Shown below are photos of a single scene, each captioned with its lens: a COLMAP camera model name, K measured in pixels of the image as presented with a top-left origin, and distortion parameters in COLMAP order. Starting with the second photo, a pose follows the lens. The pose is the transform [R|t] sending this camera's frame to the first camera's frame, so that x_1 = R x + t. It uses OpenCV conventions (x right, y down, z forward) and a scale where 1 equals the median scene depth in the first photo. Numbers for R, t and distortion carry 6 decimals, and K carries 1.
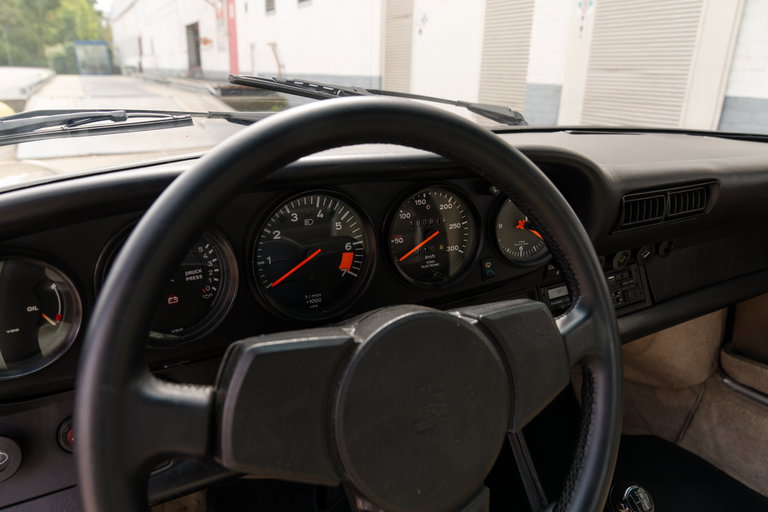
lens RADIAL K [[523.1, 0, 376.3], [0, 523.1, 259.3], [0, 0, 1]] dist [-0.005713, -0.001191]
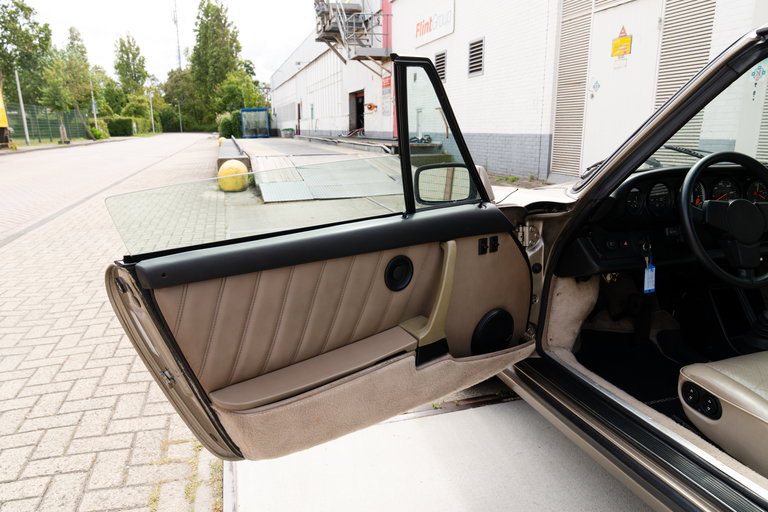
lens RADIAL K [[530.0, 0, 377.6], [0, 530.0, 258.4], [0, 0, 1]] dist [-0.031600, 0.005409]
pose [[0.969187, 0.032942, -0.244115, -0.042035], [-0.058518, 0.993438, -0.098272, 0.028392], [0.239276, 0.109529, 0.964754, -0.092794]]
